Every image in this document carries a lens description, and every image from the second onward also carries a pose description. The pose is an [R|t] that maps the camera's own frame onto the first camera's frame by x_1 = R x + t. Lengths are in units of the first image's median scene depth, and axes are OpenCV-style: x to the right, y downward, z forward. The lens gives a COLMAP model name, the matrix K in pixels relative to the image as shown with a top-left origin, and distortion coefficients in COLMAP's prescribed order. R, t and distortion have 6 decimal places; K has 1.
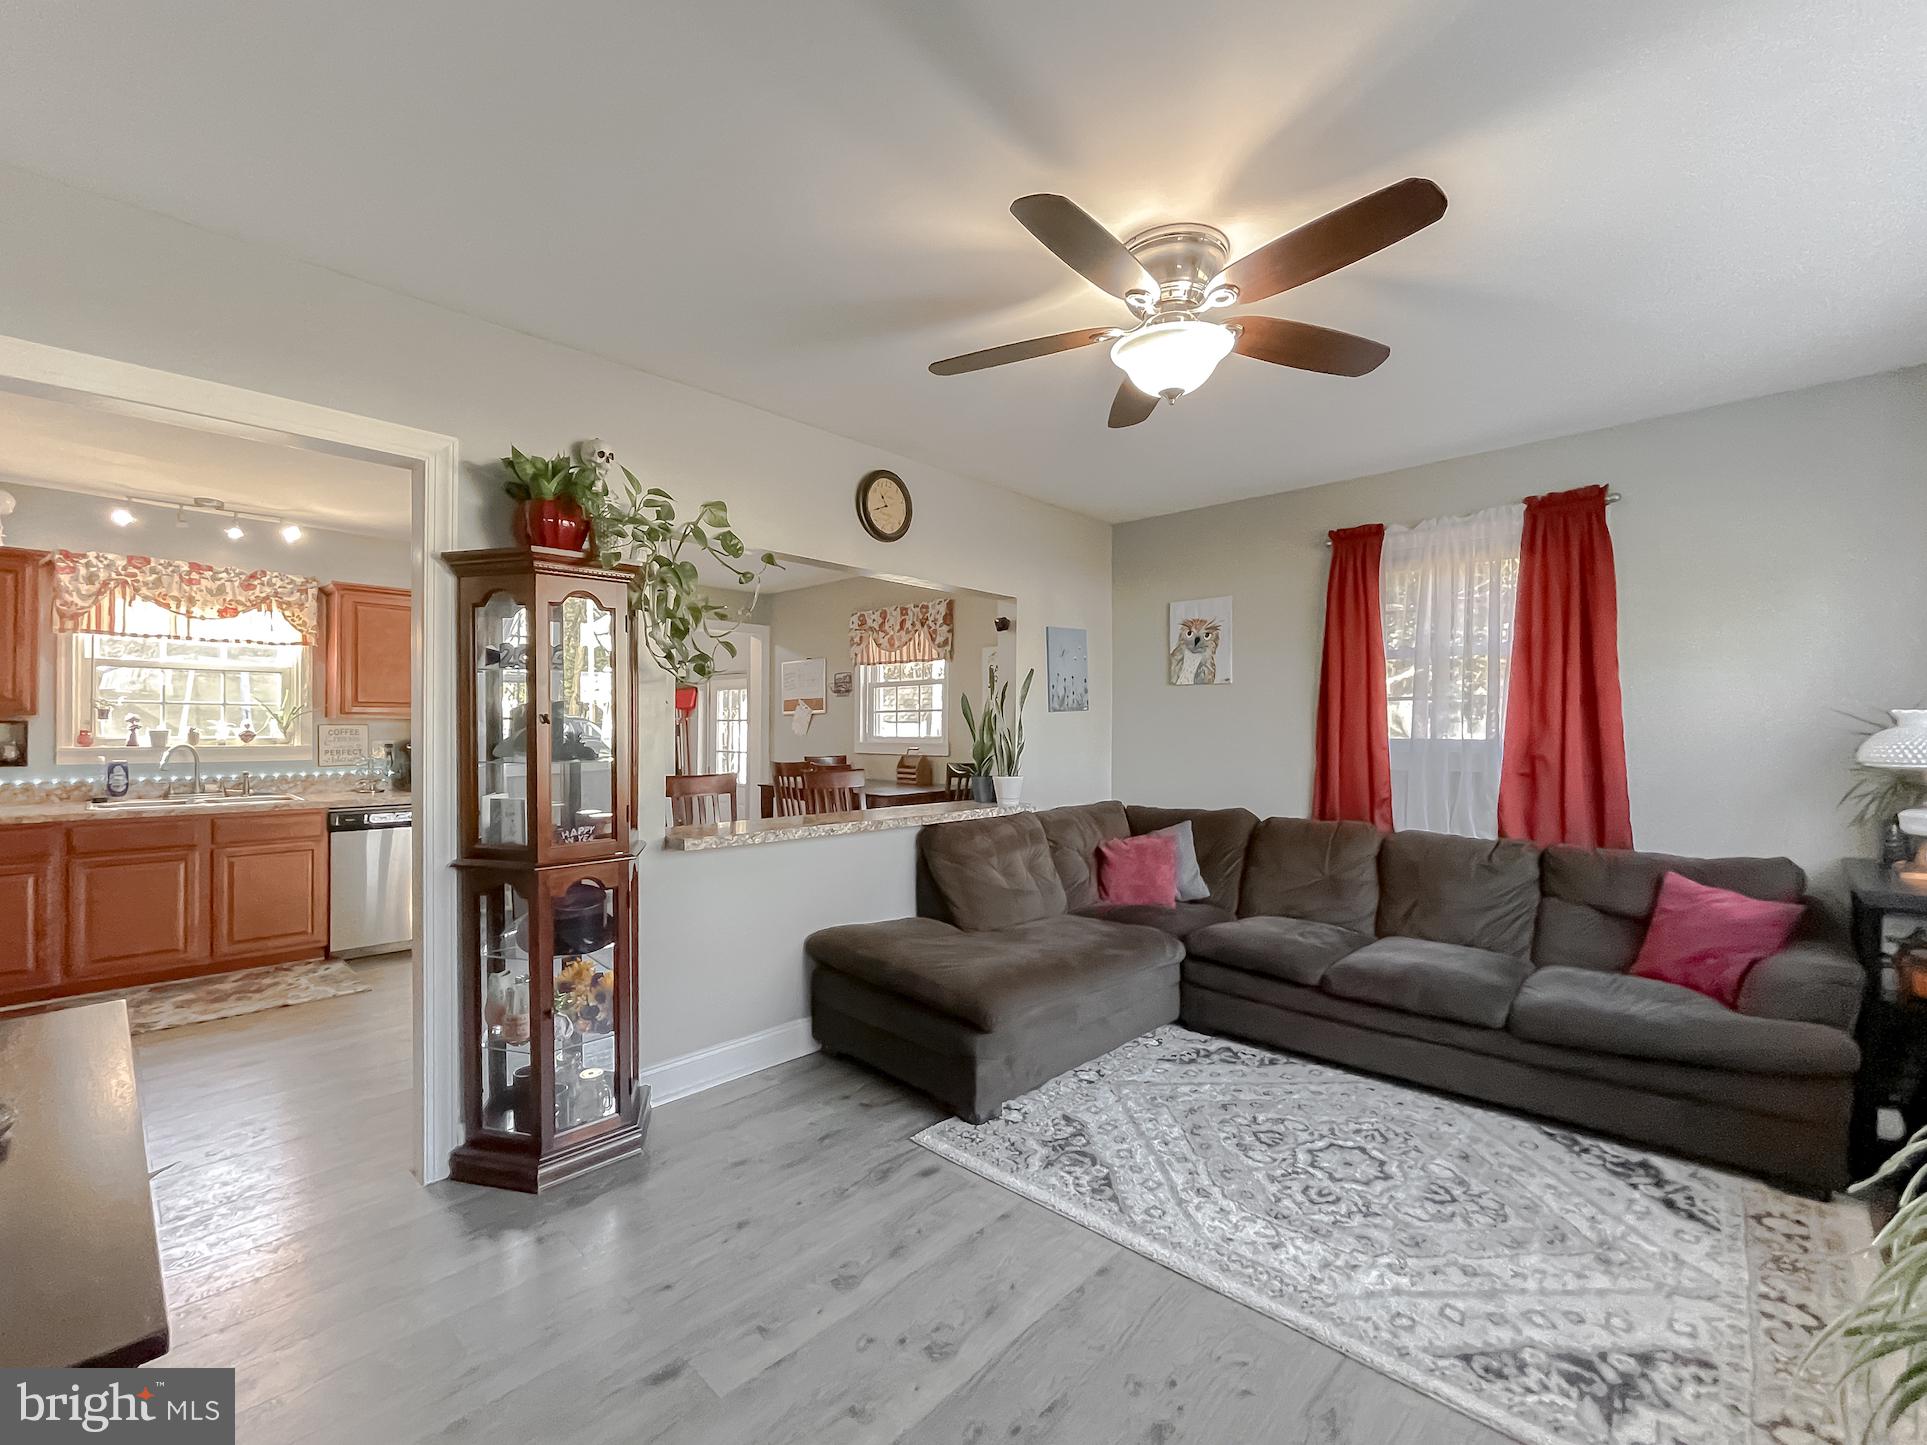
lens RADIAL K [[820.9, 0, 968.6], [0, 820.9, 727.4], [0, 0, 1]] dist [0.000692, 0.000016]
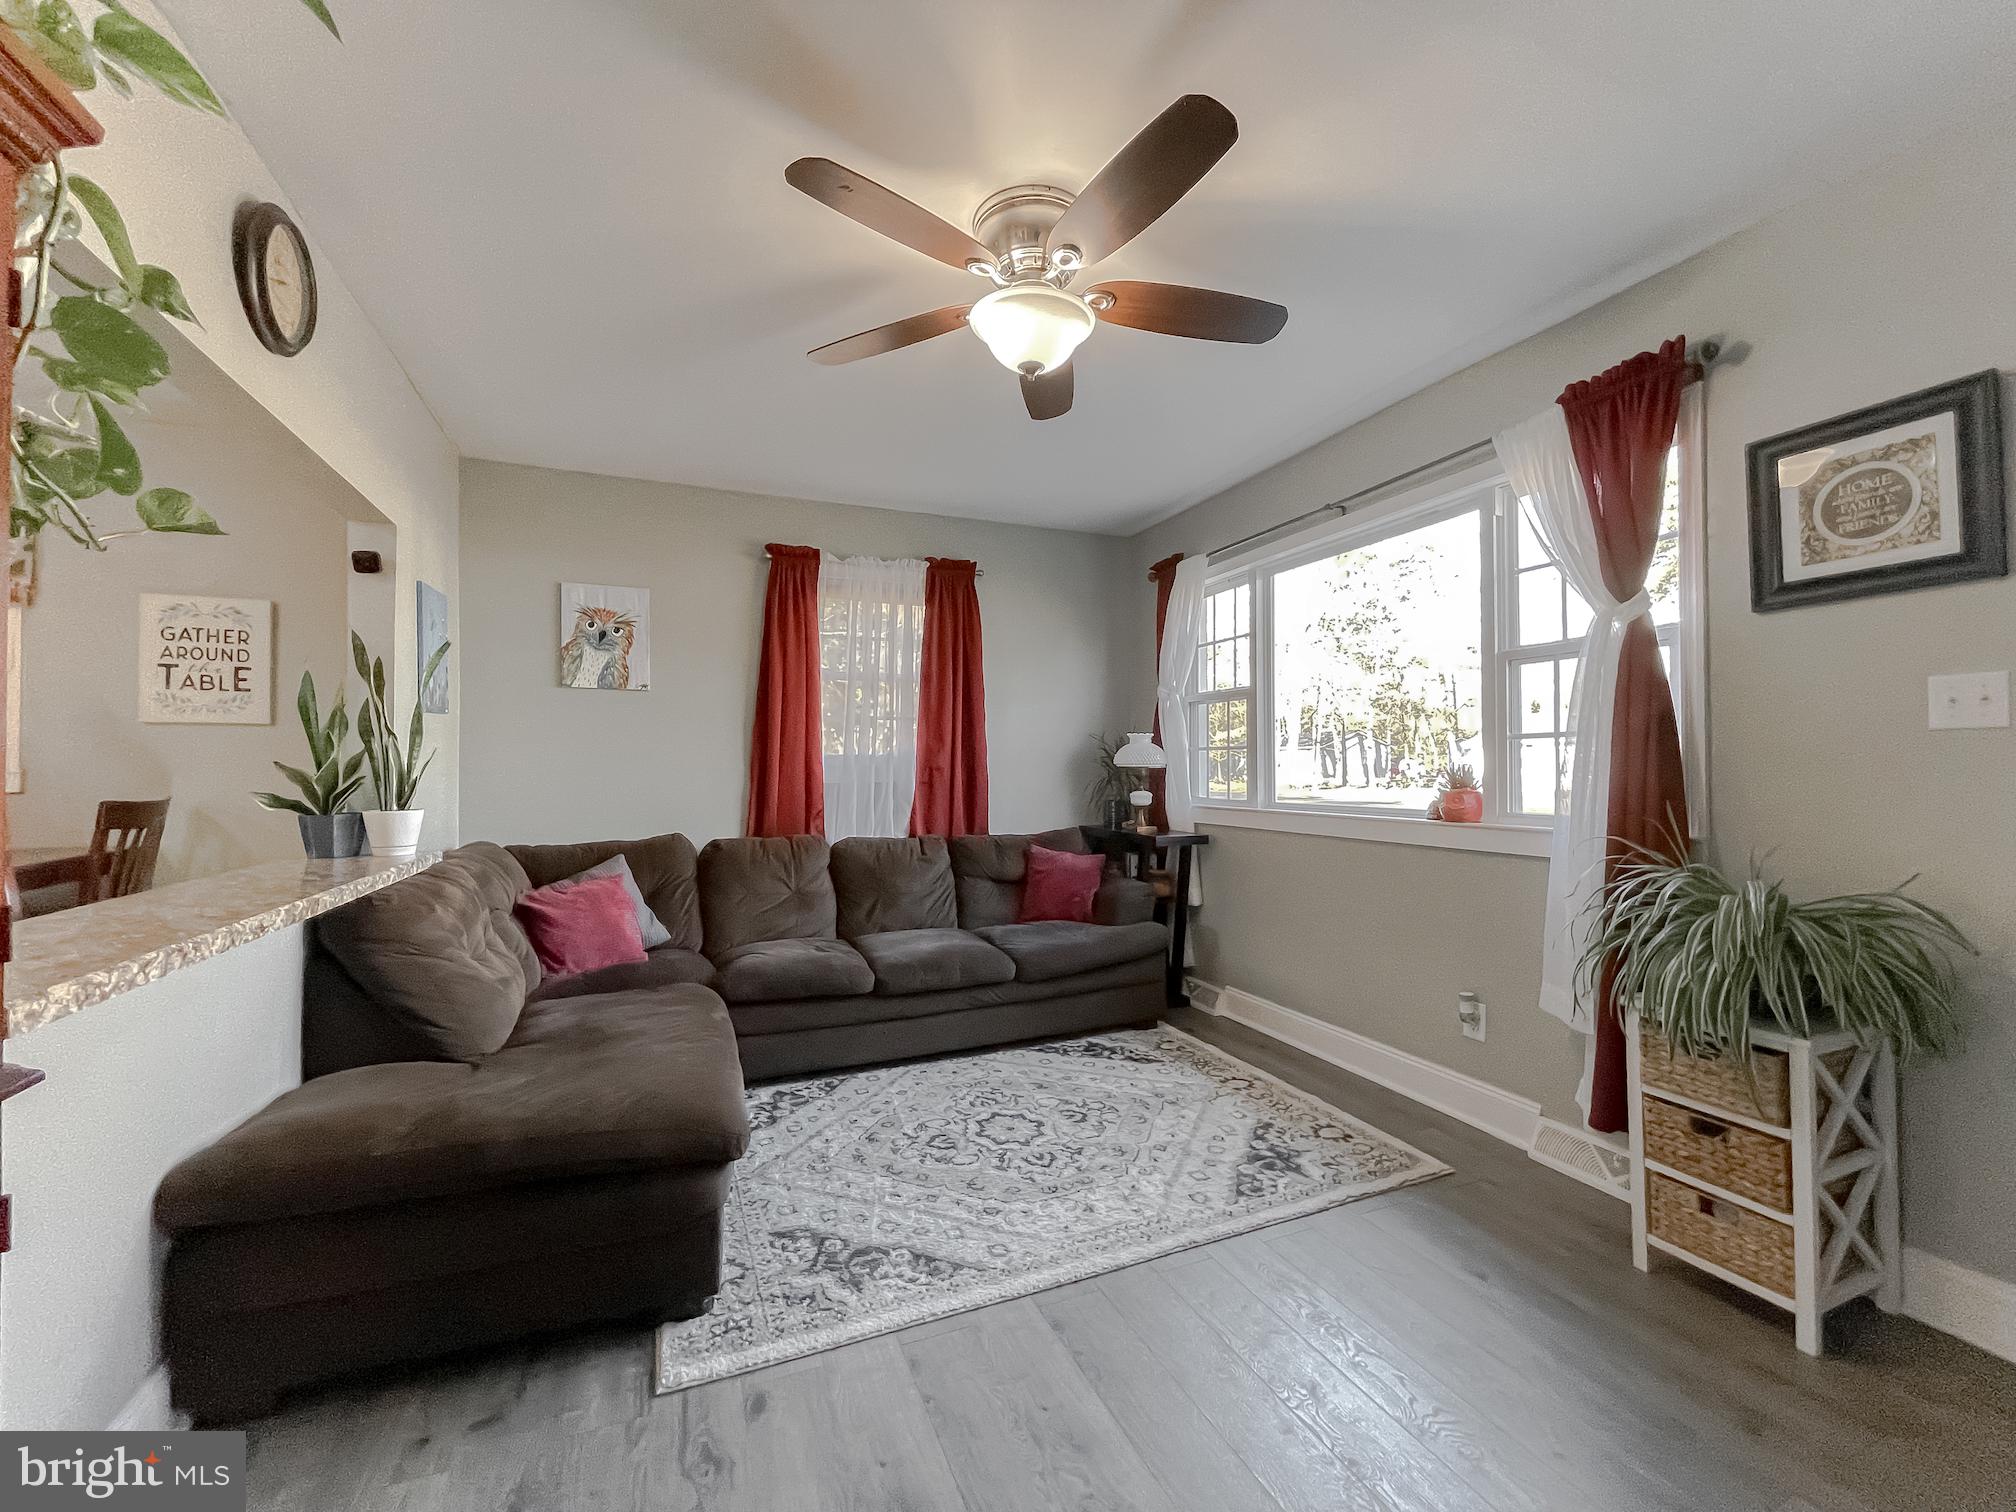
lens RADIAL K [[815.4, 0, 998.1], [0, 815.4, 761.0], [0, 0, 1]] dist [-0.001942, 0.000207]
pose [[0.415232, 0.005712, 0.909698, -0.358069], [0.002518, 0.999969, -0.007428, 0.032028], [-0.909712, 0.005375, 0.415204, 0.370392]]
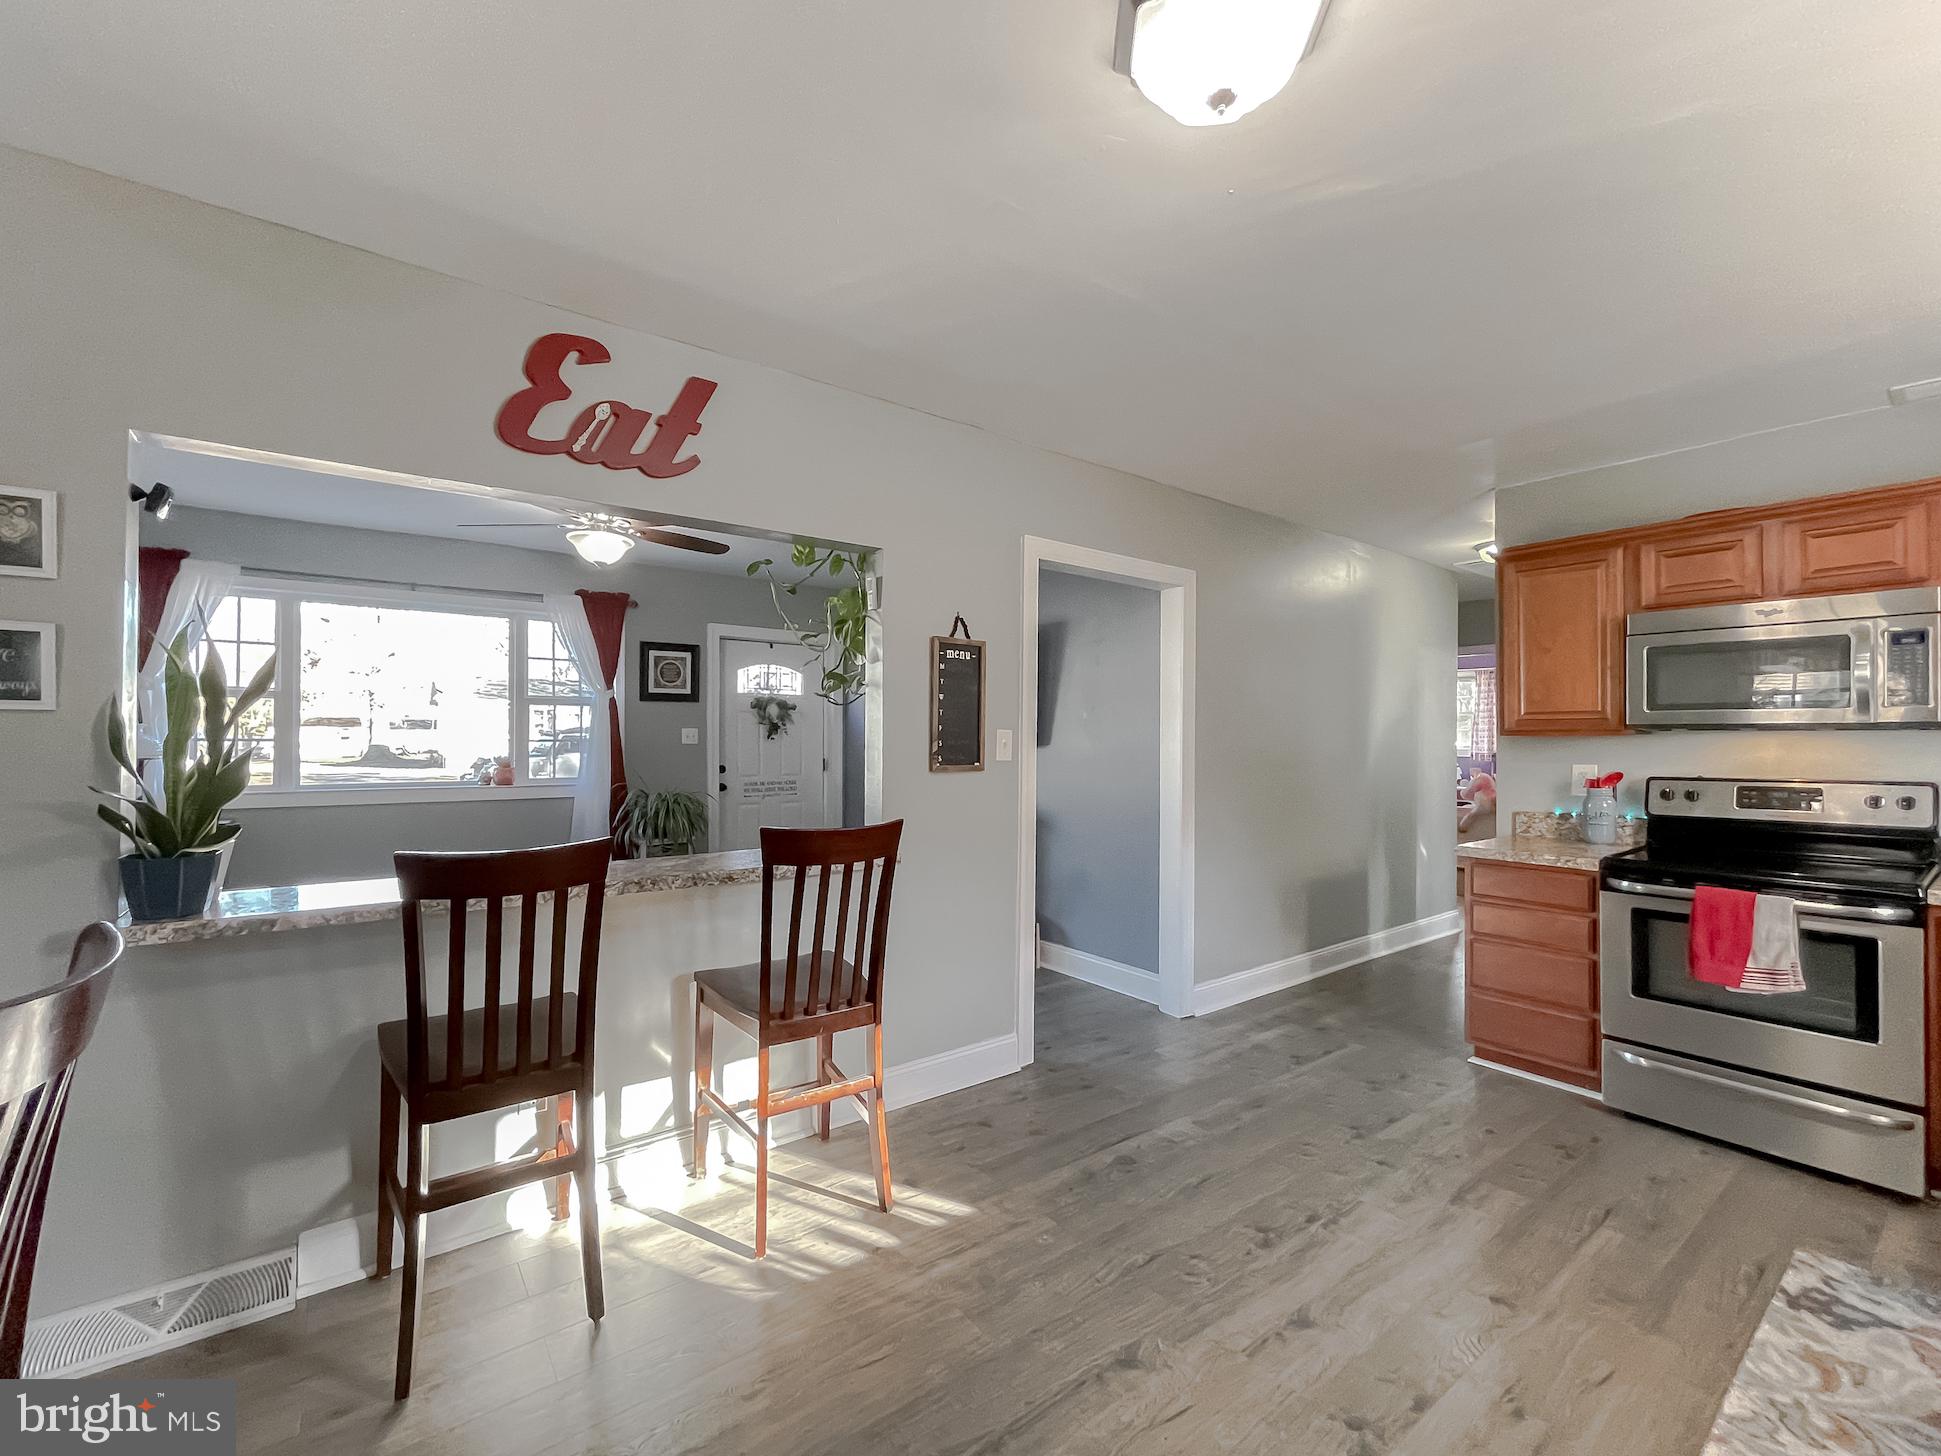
lens RADIAL K [[815.3, 0, 965.4], [0, 815.3, 734.9], [0, 0, 1]] dist [-0.000215, 0.000612]
pose [[-0.984343, -0.007451, 0.176104, -0.531545], [-0.008648, 0.999944, -0.006028, -0.002517], [-0.176049, -0.007457, -0.984353, 1.555497]]
